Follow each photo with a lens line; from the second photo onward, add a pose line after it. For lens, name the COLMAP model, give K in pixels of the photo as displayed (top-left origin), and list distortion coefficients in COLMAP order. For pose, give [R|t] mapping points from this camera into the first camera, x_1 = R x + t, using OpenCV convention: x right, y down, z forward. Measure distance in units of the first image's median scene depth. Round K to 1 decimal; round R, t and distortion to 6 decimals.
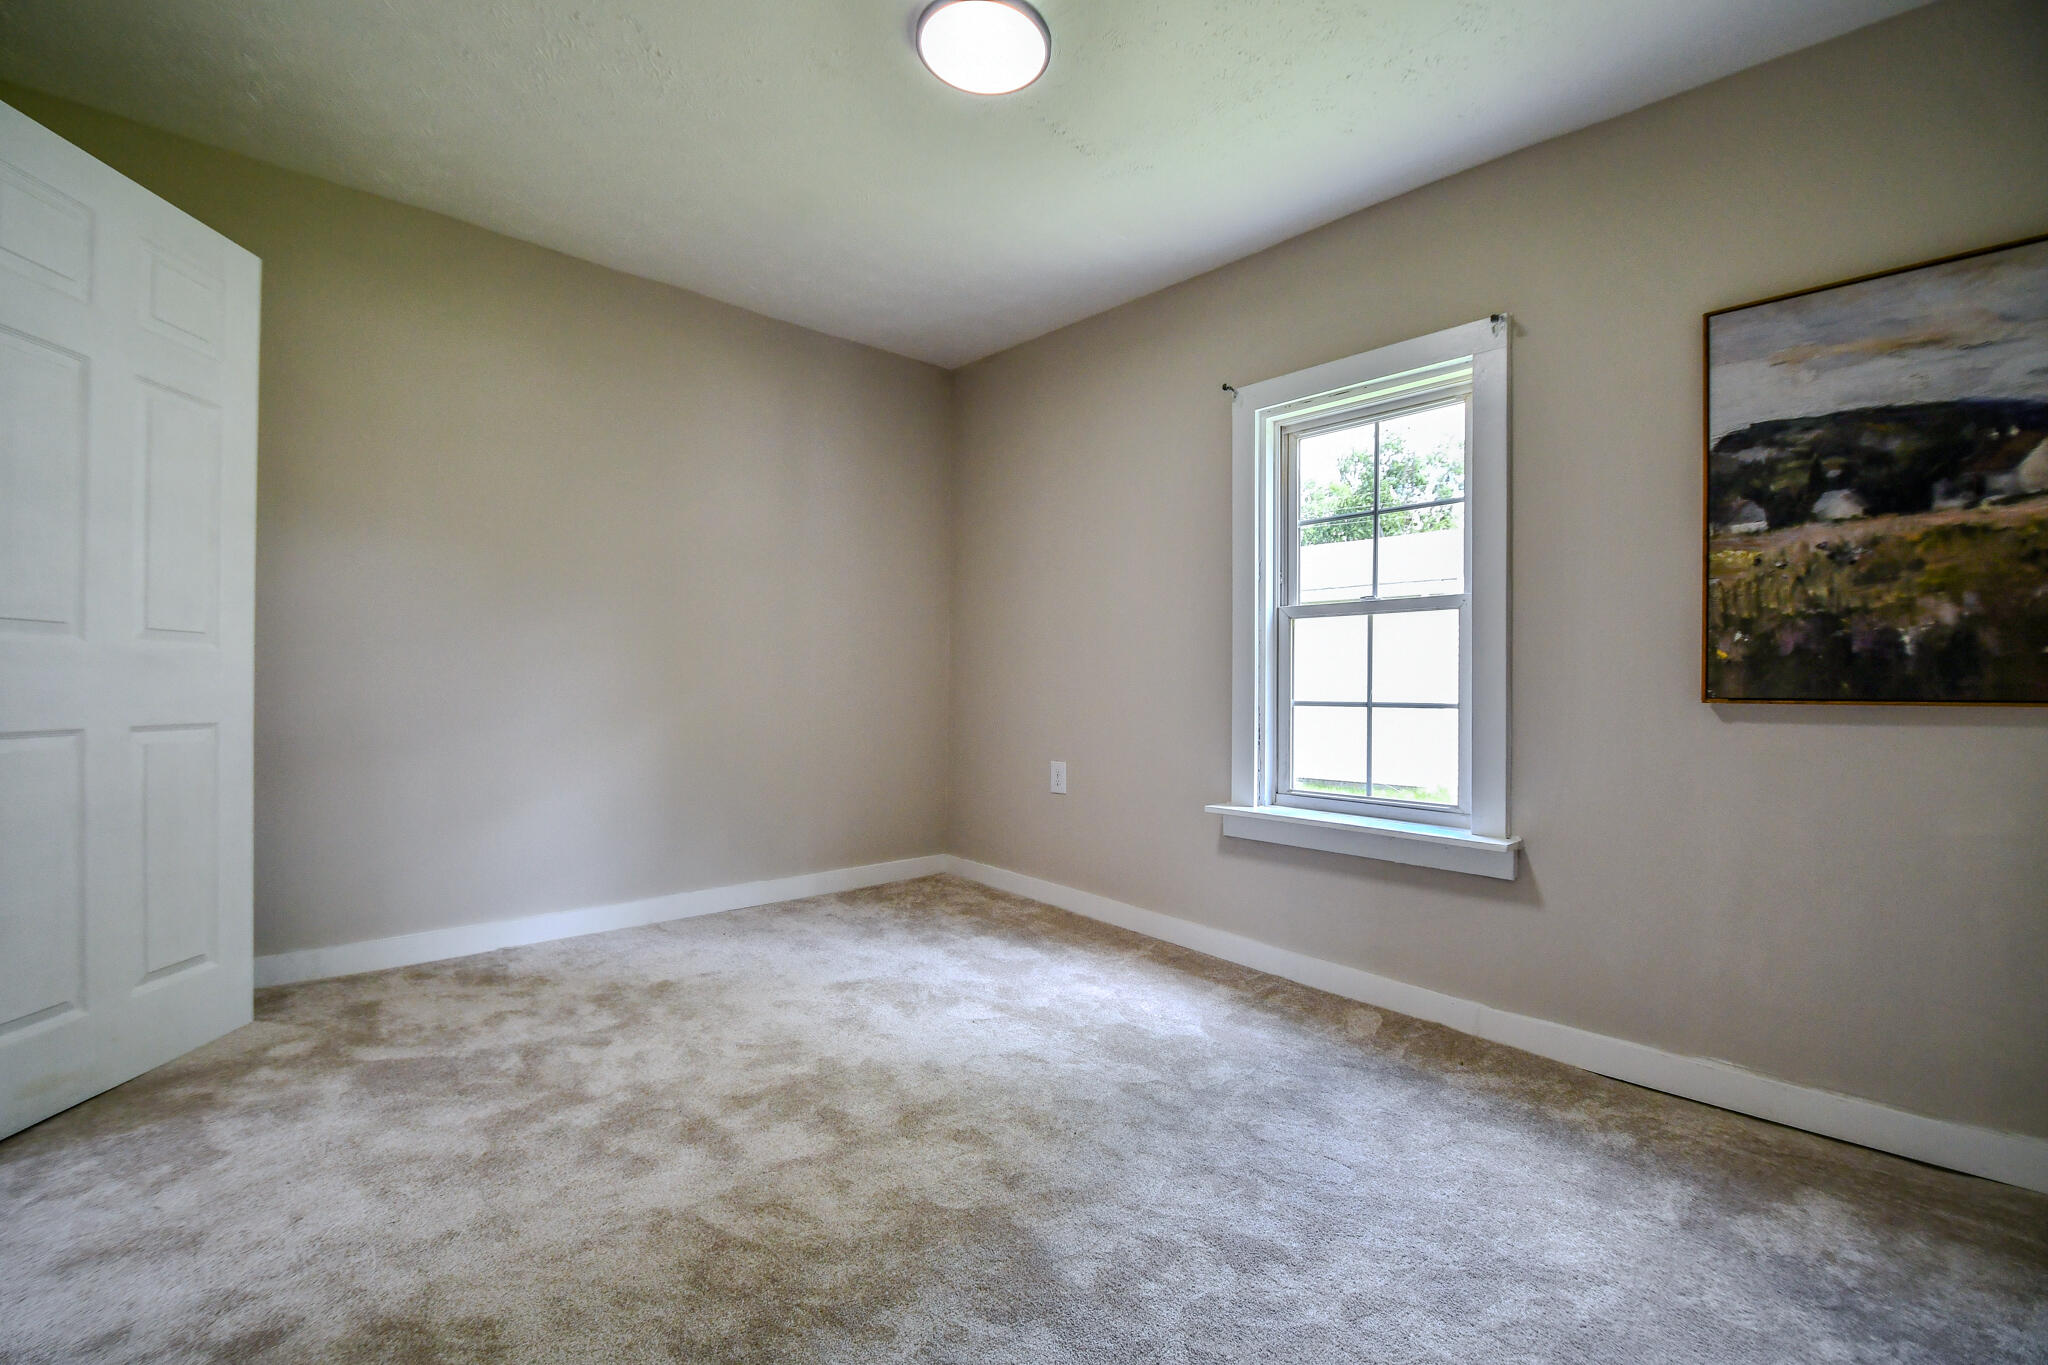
lens RADIAL K [[894.2, 0, 997.3], [0, 894.2, 693.9], [0, 0, 1]] dist [0.012041, -0.020385]
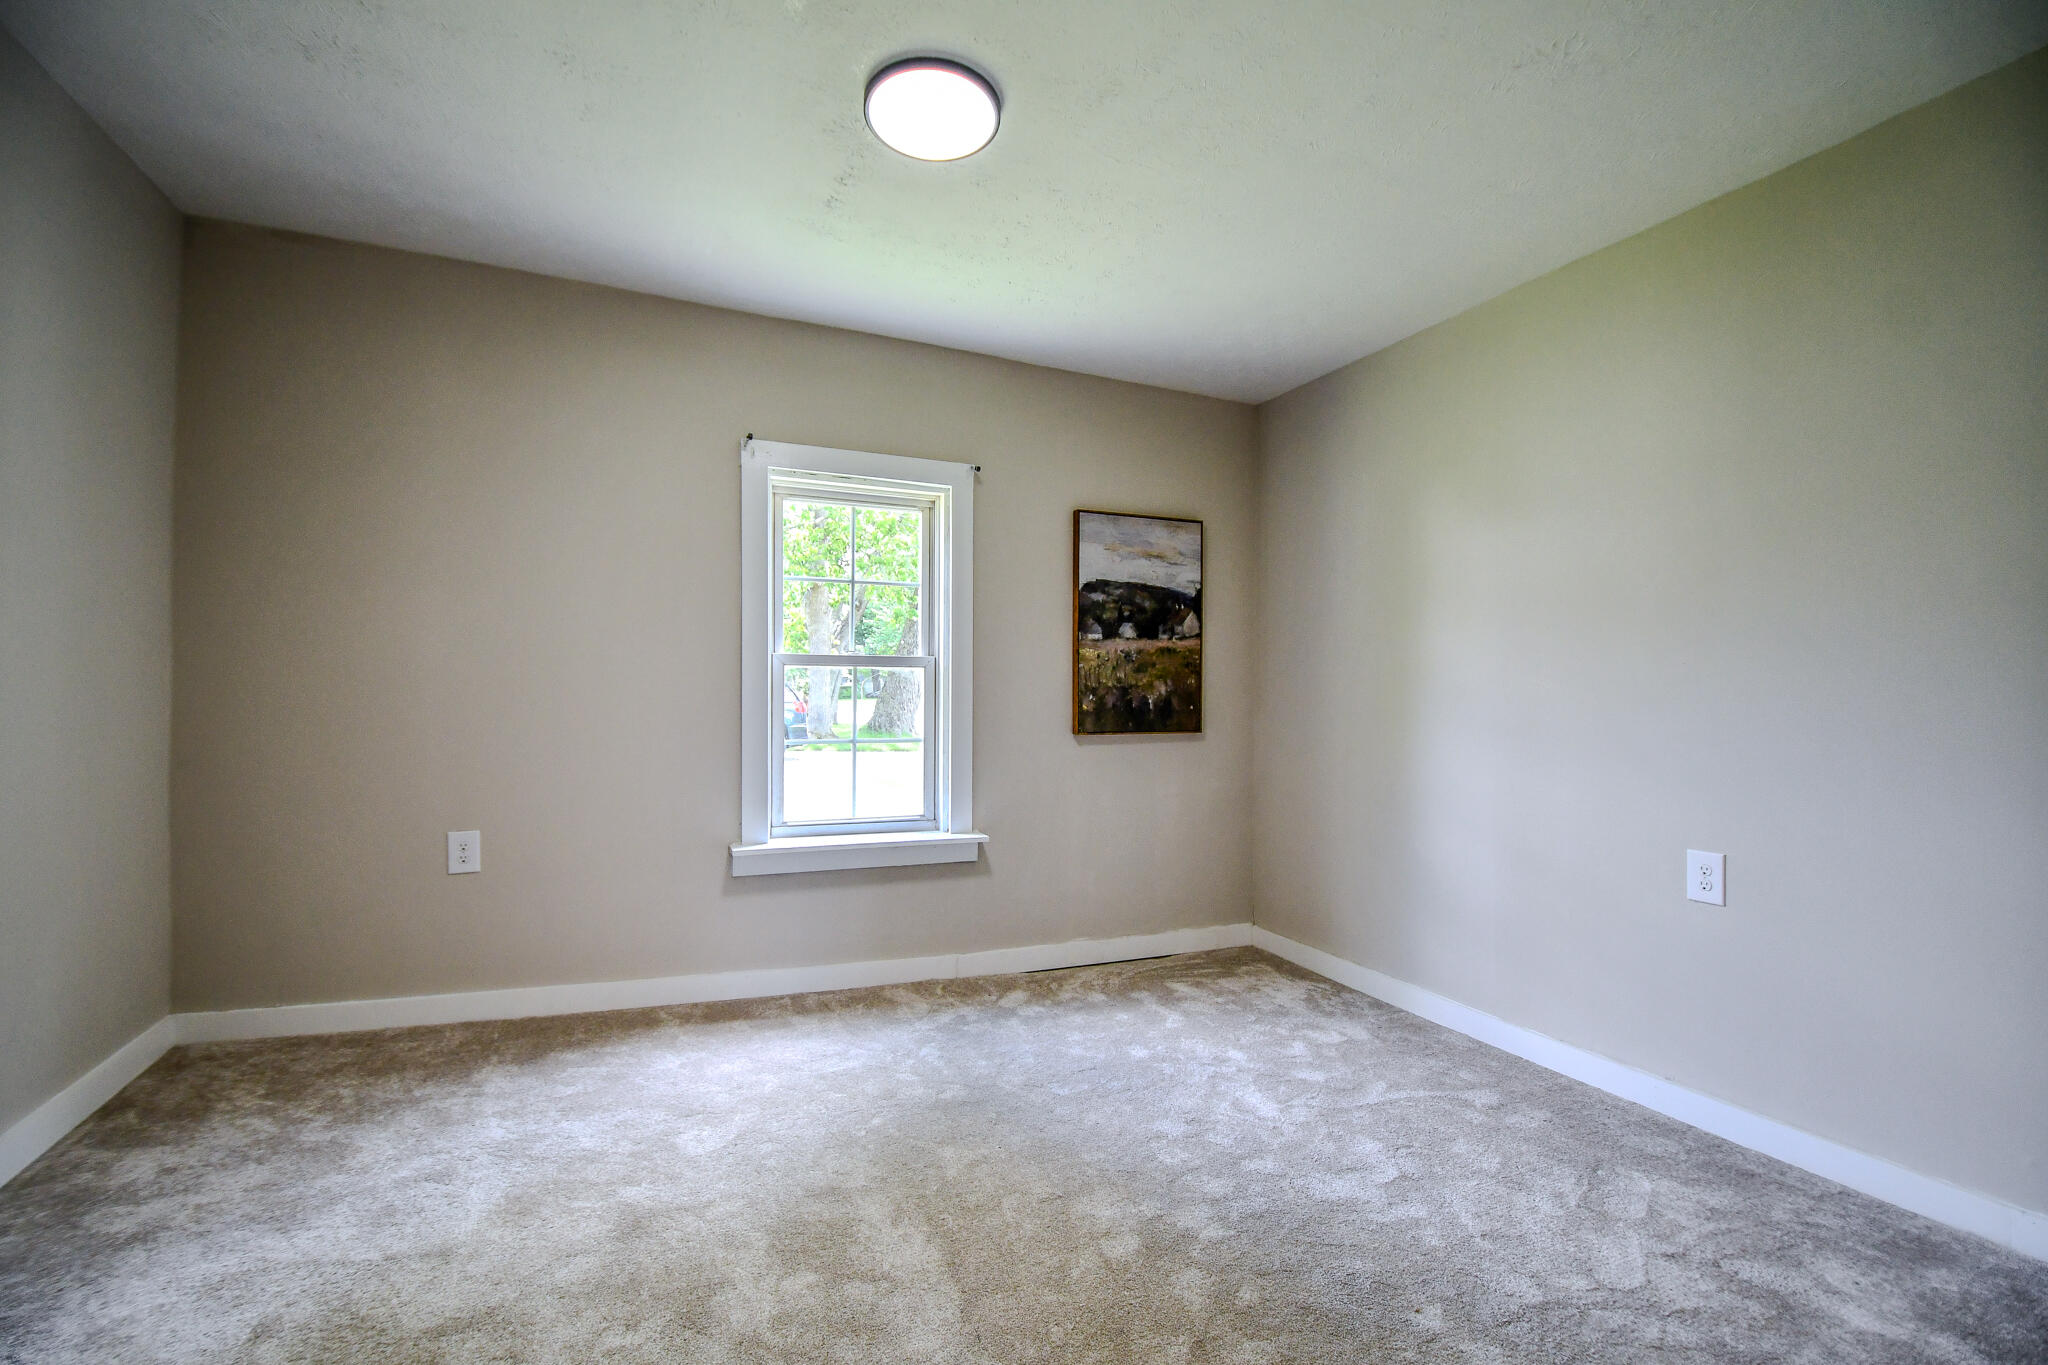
lens RADIAL K [[894.2, 0, 997.3], [0, 894.2, 693.9], [0, 0, 1]] dist [0.012041, -0.020385]
pose [[0.325100, -0.009243, 0.945634, -0.949580], [-0.000494, 0.999950, 0.009944, -0.091813], [-0.945679, -0.003700, 0.325080, 0.617225]]
